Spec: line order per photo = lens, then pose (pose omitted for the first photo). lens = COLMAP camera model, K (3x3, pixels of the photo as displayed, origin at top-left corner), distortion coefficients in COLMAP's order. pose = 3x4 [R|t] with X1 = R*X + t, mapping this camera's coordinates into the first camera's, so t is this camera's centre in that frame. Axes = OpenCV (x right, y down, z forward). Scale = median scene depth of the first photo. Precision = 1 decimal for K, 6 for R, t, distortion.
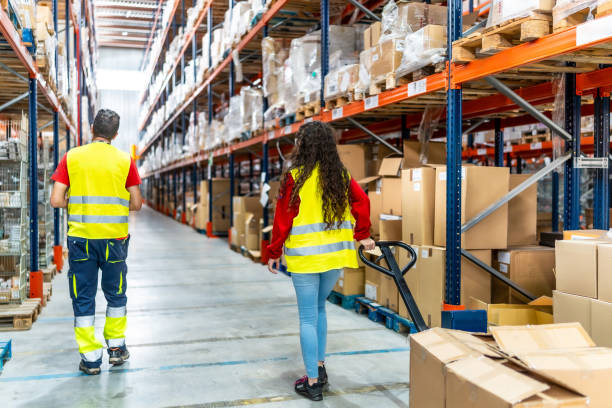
lens RADIAL K [[579.0, 0, 306.0], [0, 579.0, 204.0], [0, 0, 1]] dist [0.003812, 0.000908]
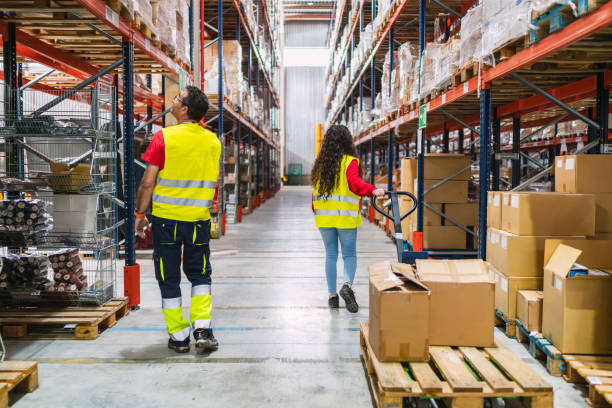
lens RADIAL K [[579.0, 0, 306.0], [0, 579.0, 204.0], [0, 0, 1]] dist [0.003812, 0.000908]
pose [[0.949545, 0.017670, -0.313132, -0.066718], [-0.008259, 0.999474, 0.031355, -0.008165], [0.313521, -0.027187, 0.949192, 0.307015]]
